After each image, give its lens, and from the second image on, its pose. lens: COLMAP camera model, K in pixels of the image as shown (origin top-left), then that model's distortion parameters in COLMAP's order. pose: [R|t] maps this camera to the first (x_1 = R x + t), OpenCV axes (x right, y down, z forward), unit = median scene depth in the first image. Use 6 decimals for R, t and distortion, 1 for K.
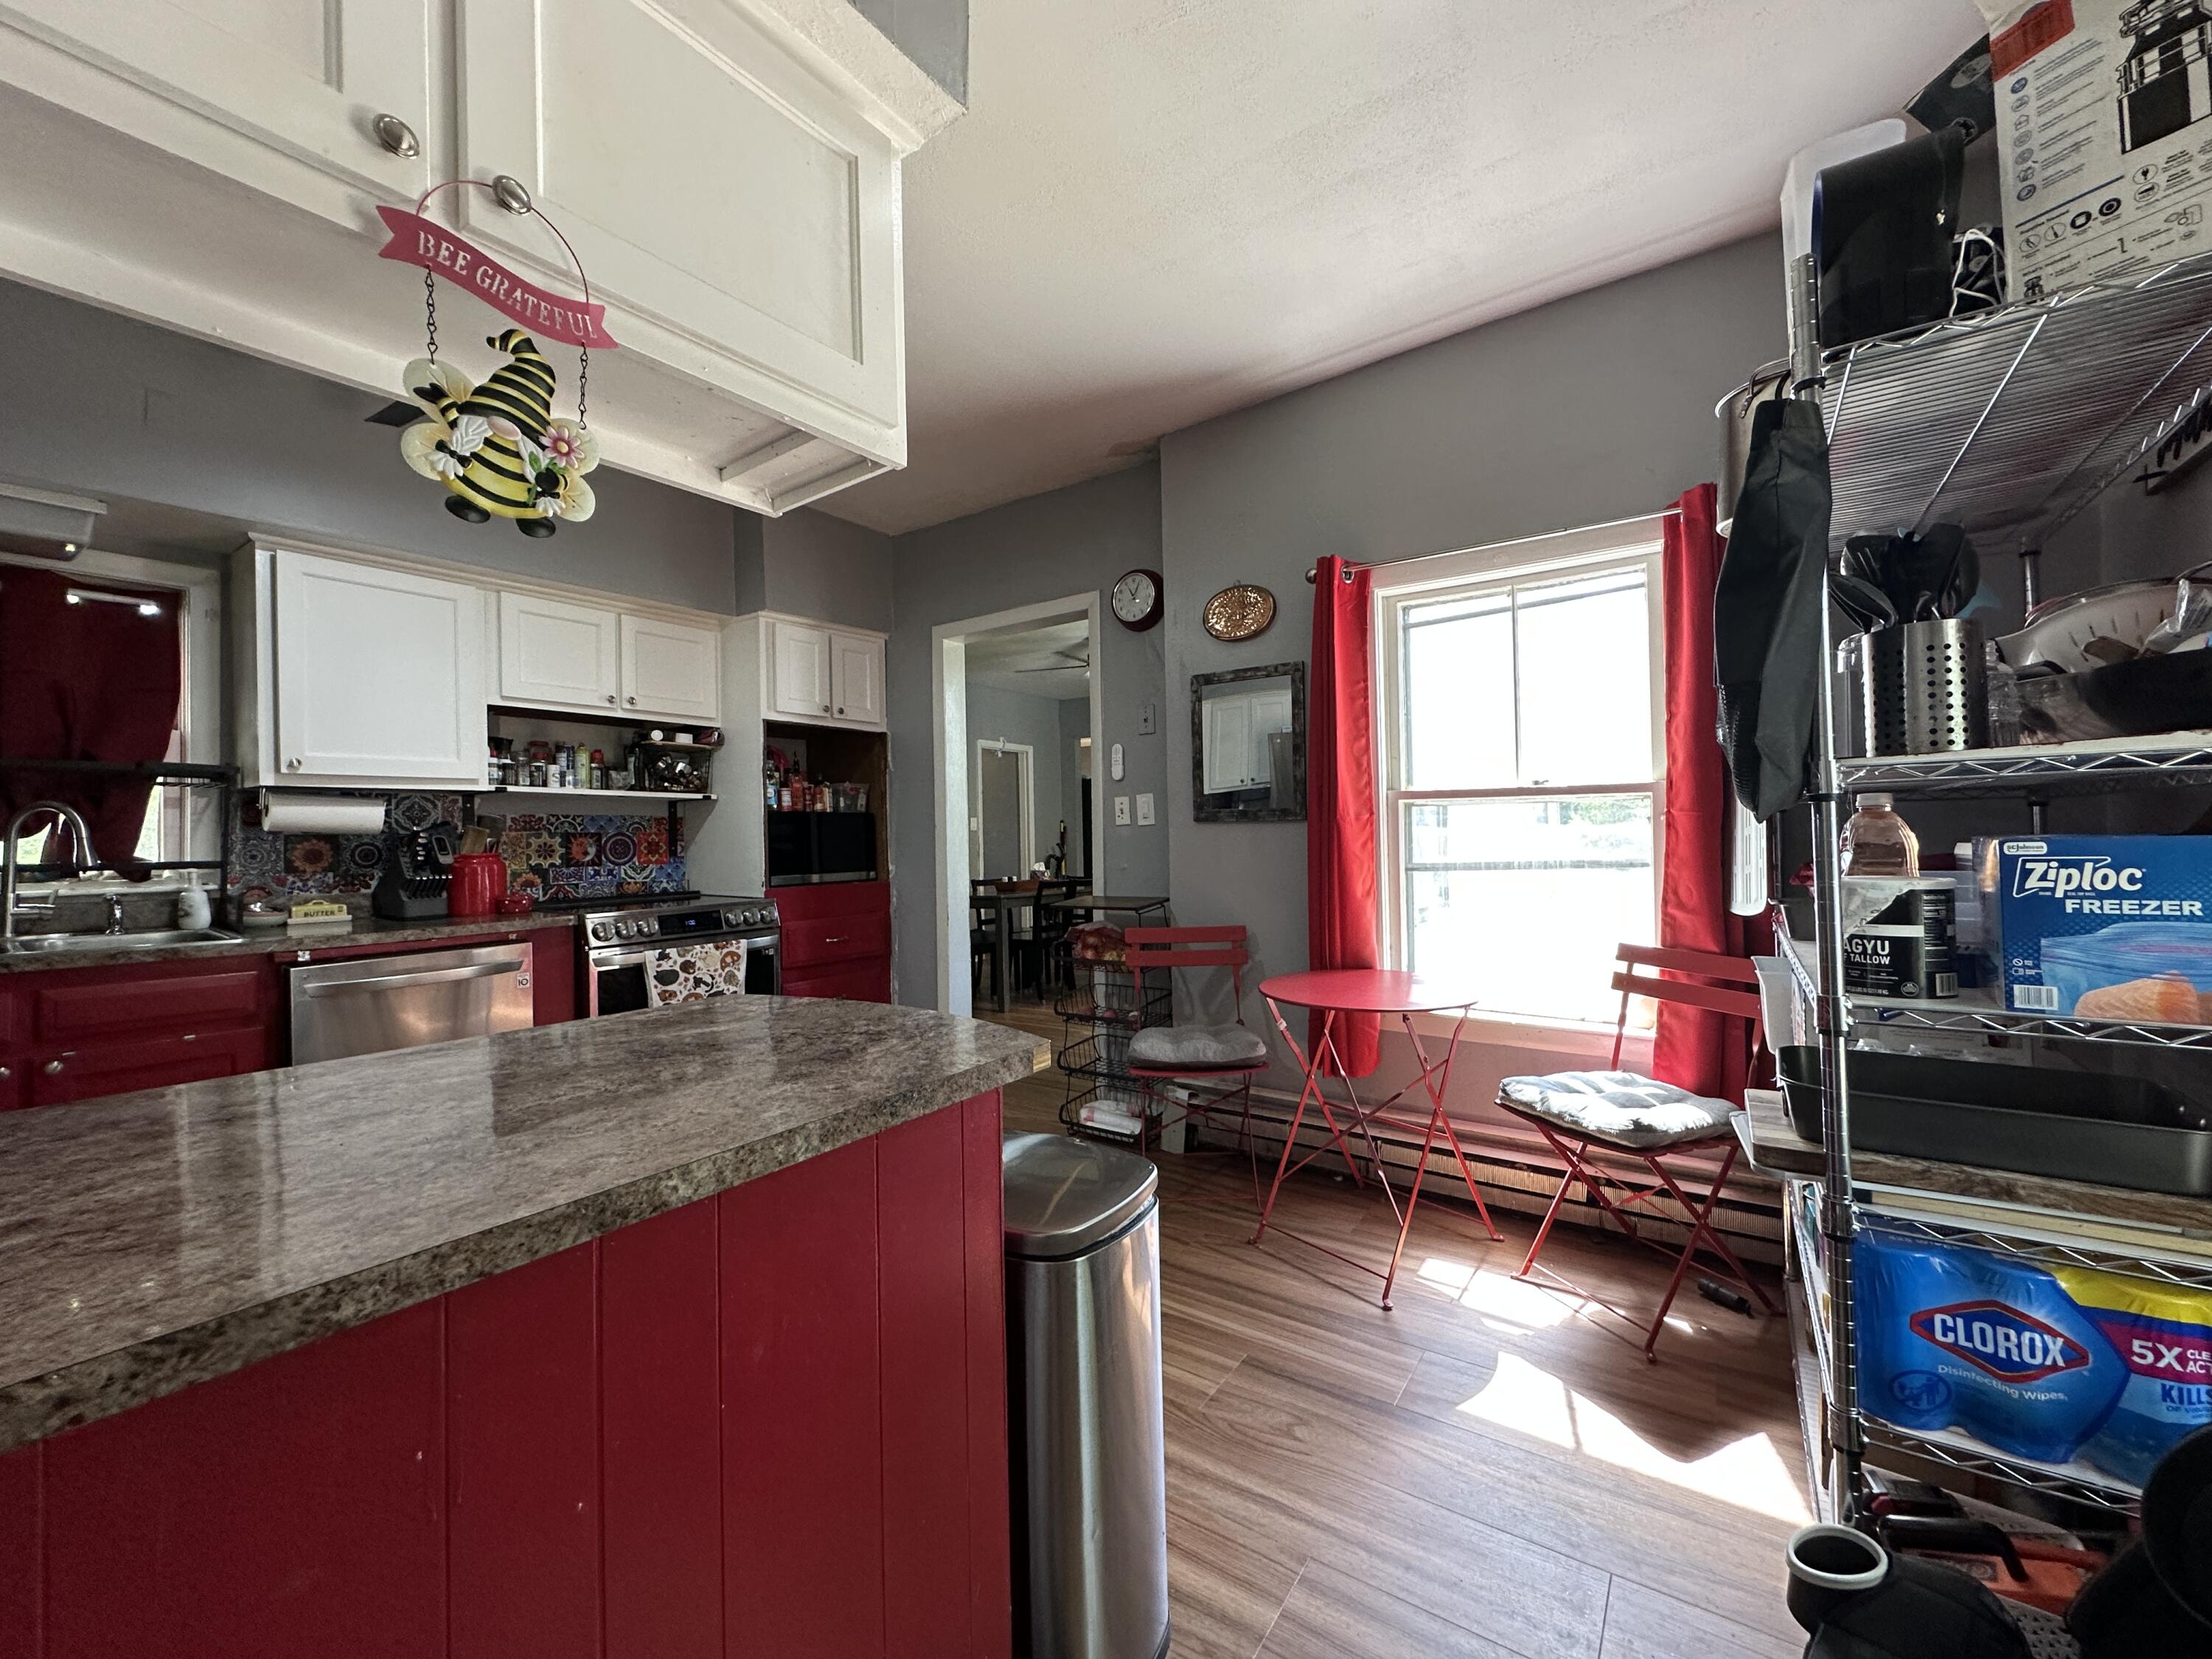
lens RADIAL K [[886.8, 0, 1106.0], [0, 886.8, 829.5], [0, 0, 1]] dist [-0.001551, -0.000265]
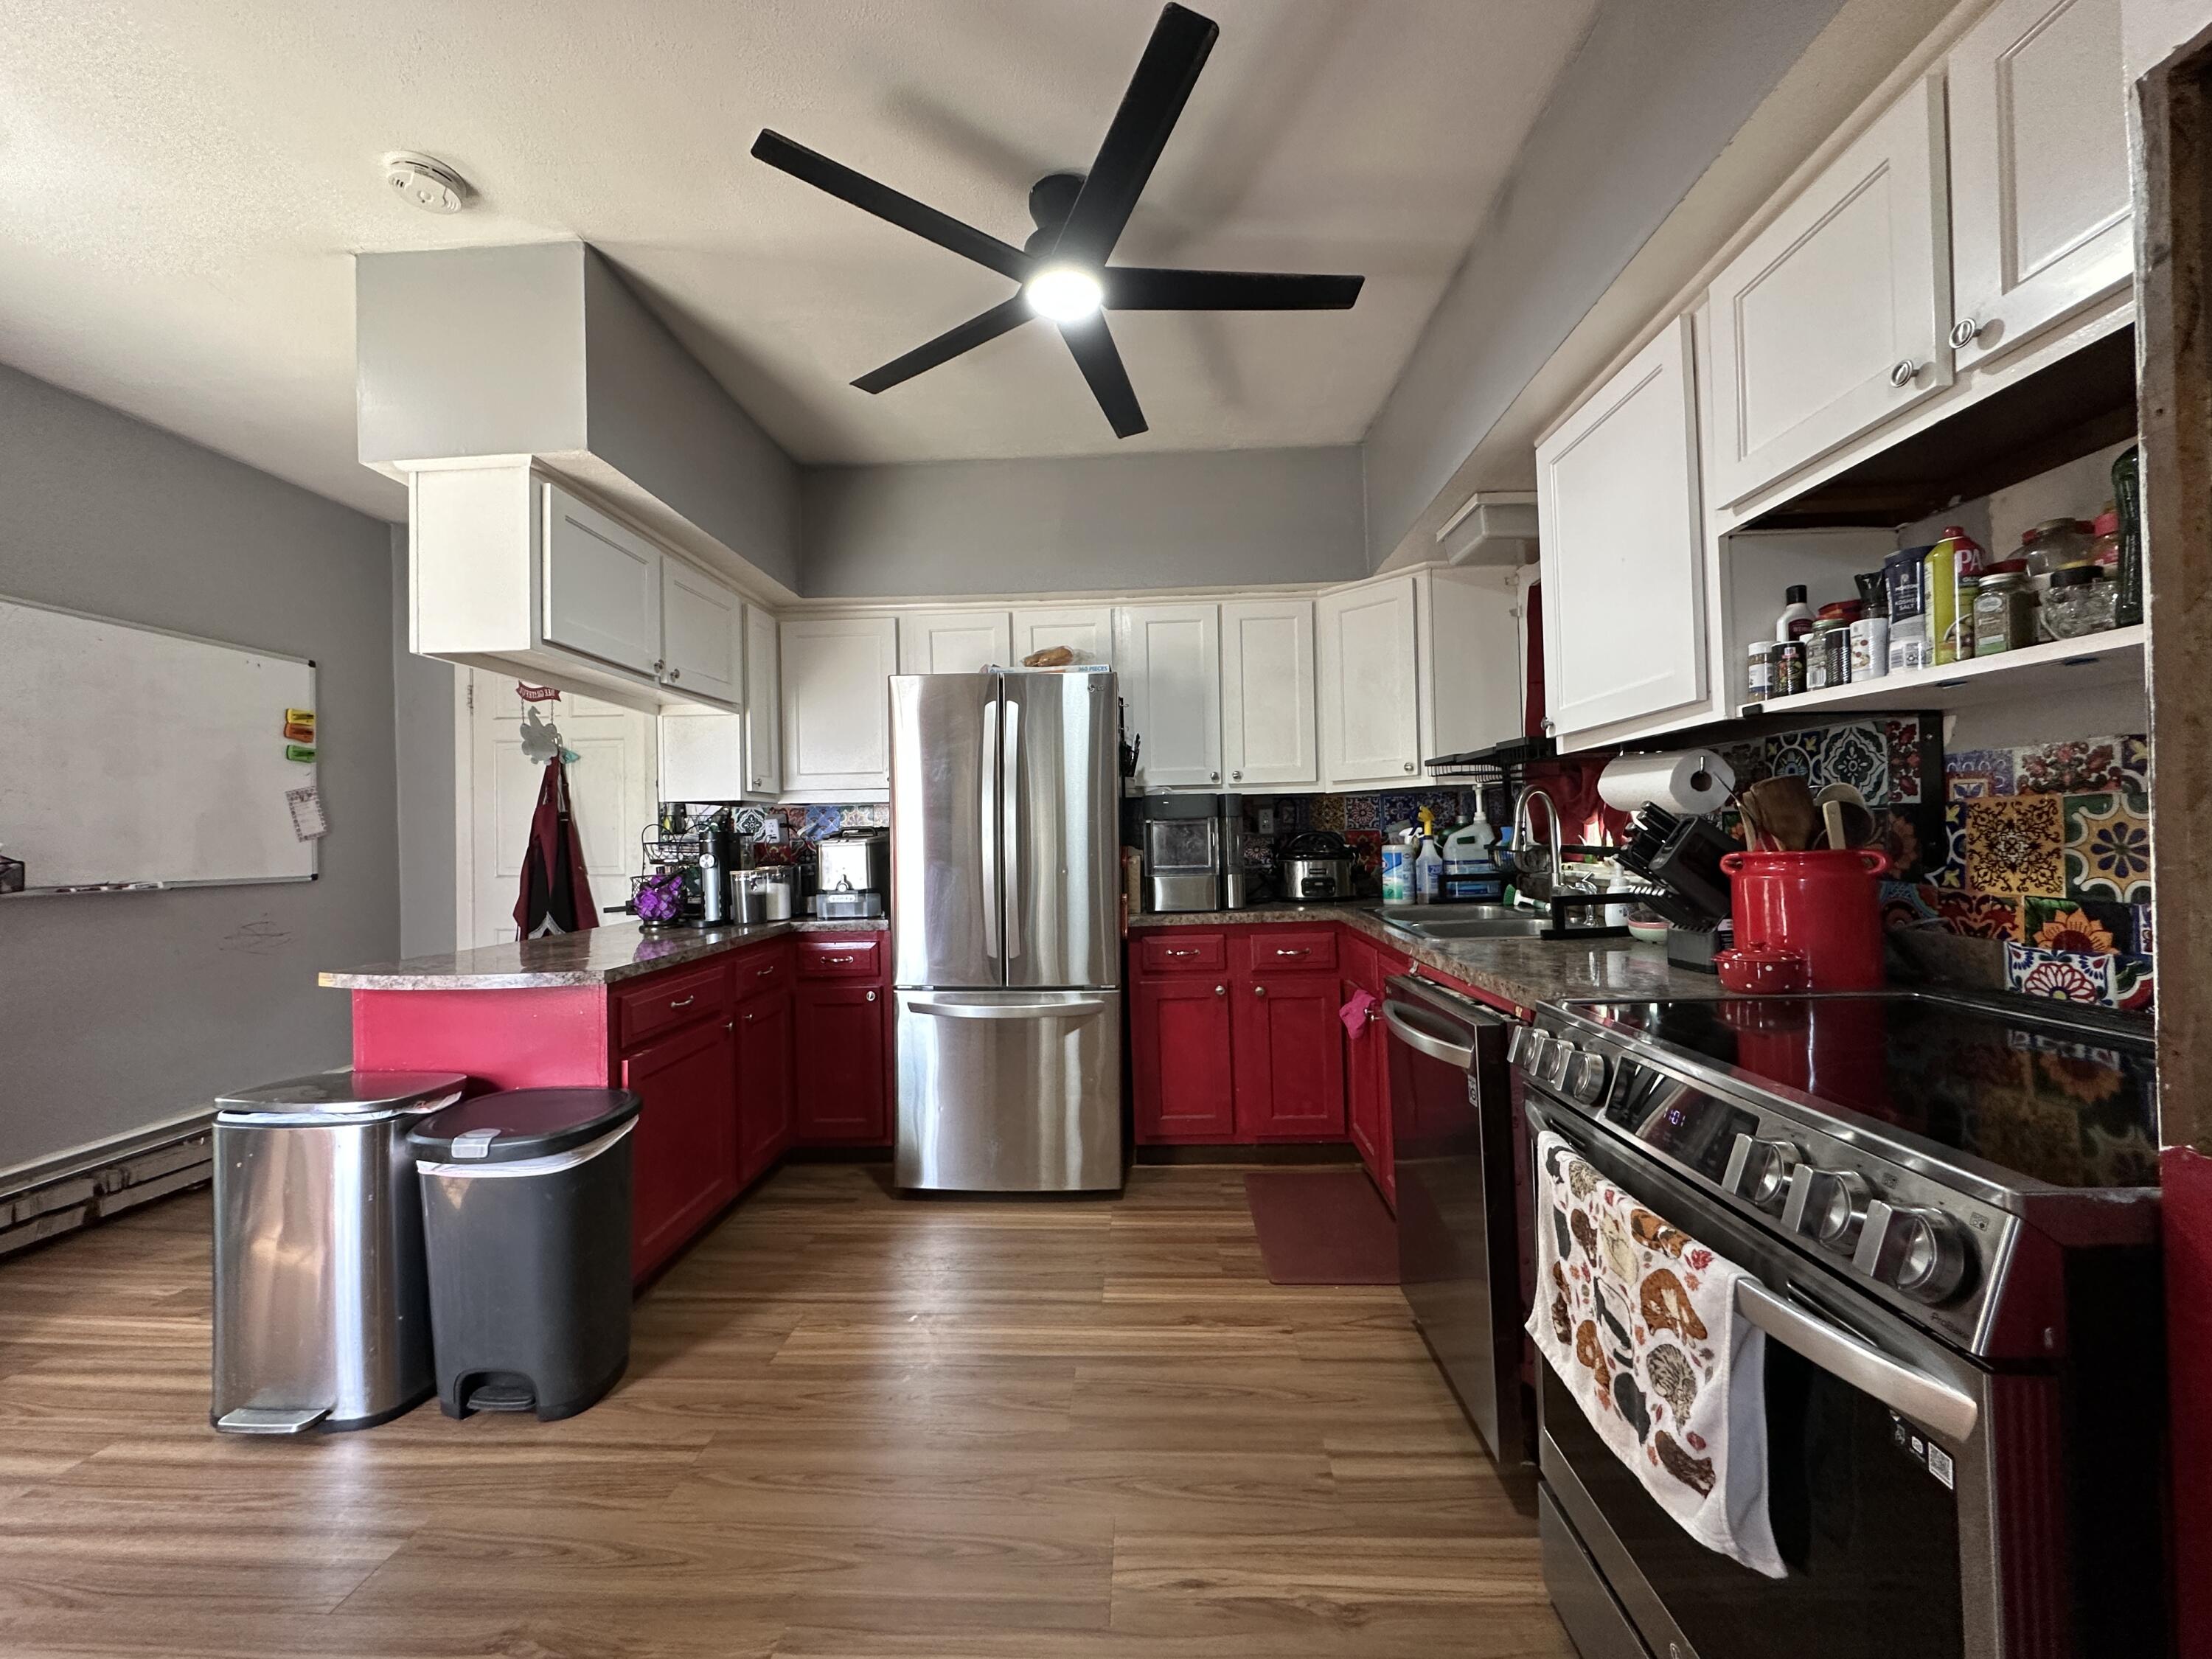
lens RADIAL K [[886.8, 0, 1106.0], [0, 886.8, 829.5], [0, 0, 1]] dist [-0.001551, -0.000265]
pose [[-0.840275, 0.027031, -0.541486, -0.147944], [0.036799, 0.999297, -0.007220, 0.005623], [0.540910, -0.025993, -0.840679, 1.086308]]
